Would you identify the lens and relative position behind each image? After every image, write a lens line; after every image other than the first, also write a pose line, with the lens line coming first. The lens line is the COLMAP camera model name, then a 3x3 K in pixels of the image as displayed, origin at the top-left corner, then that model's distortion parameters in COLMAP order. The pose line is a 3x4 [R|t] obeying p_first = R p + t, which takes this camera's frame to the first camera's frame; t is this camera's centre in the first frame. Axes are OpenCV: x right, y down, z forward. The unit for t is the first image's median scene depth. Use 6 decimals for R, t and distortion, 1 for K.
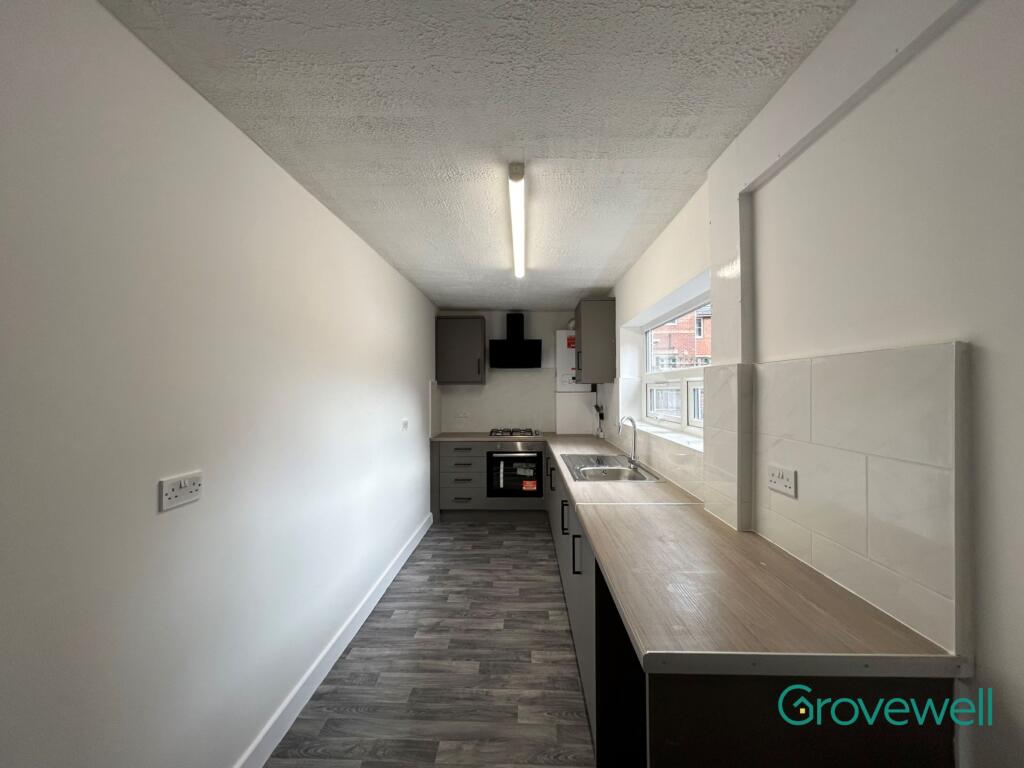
lens RADIAL K [[415.9, 0, 512.0], [0, 415.9, 384.0], [0, 0, 1]] dist [-0.001298, 0.000241]
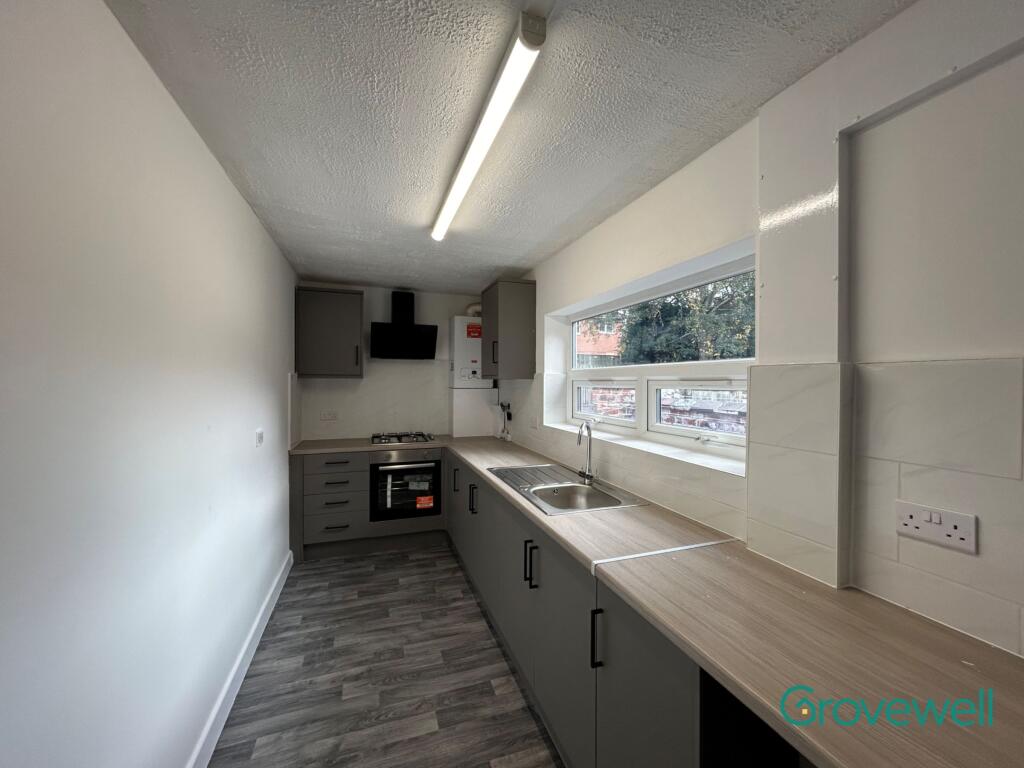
lens RADIAL K [[415.9, 0, 512.0], [0, 415.9, 384.0], [0, 0, 1]] dist [-0.001298, 0.000241]
pose [[0.936406, 0.004894, 0.350885, -0.101589], [-0.011593, 0.999788, 0.016994, -0.006688], [-0.350728, -0.019981, 0.936264, 0.201920]]
